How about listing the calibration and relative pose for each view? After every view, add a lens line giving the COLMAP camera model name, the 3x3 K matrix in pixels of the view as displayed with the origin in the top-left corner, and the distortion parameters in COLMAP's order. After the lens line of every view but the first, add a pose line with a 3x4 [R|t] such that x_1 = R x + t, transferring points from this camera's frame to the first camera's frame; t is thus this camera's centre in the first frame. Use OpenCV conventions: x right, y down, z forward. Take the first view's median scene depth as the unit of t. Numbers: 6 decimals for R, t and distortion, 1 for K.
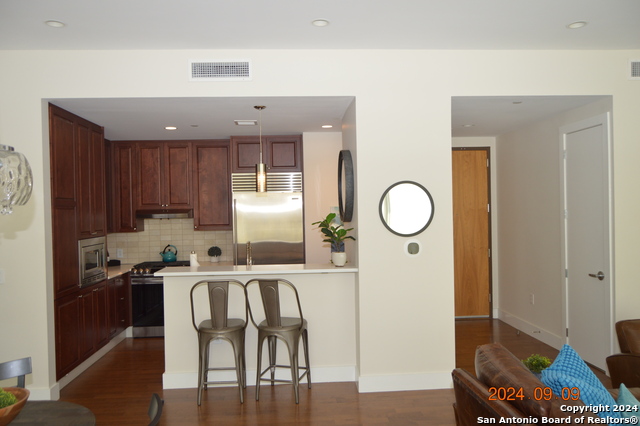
lens RADIAL K [[510.8, 0, 321.4], [0, 510.8, 213.3], [0, 0, 1]] dist [-0.011698, 0.017393]
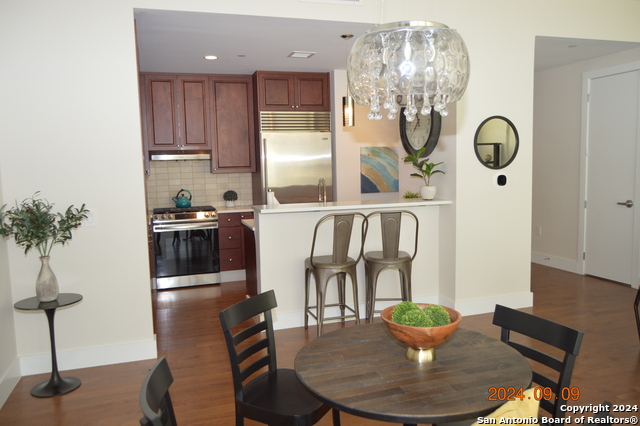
lens RADIAL K [[510.8, 0, 321.4], [0, 510.8, 213.3], [0, 0, 1]] dist [-0.011698, 0.017393]
pose [[0.965576, -0.029869, 0.258402, -0.347522], [0.007605, 0.996202, 0.086734, 0.031724], [-0.260012, -0.081783, 0.962136, 0.053499]]
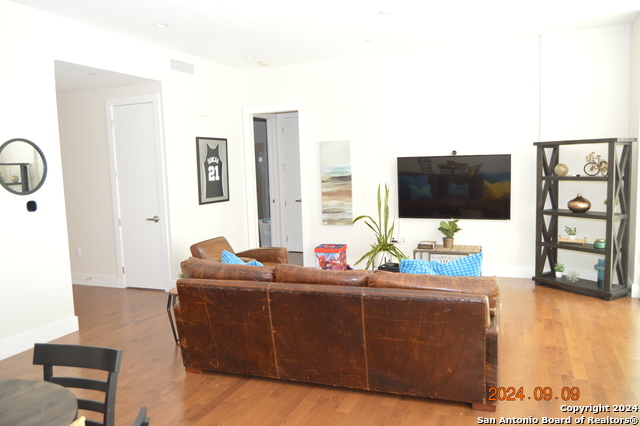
lens RADIAL K [[510.8, 0, 321.4], [0, 510.8, 213.3], [0, 0, 1]] dist [-0.011698, 0.017393]
pose [[0.439620, -0.081595, 0.894470, -0.356316], [0.031858, 0.996655, 0.075259, 0.018531], [-0.897619, -0.004590, 0.440749, 0.032465]]
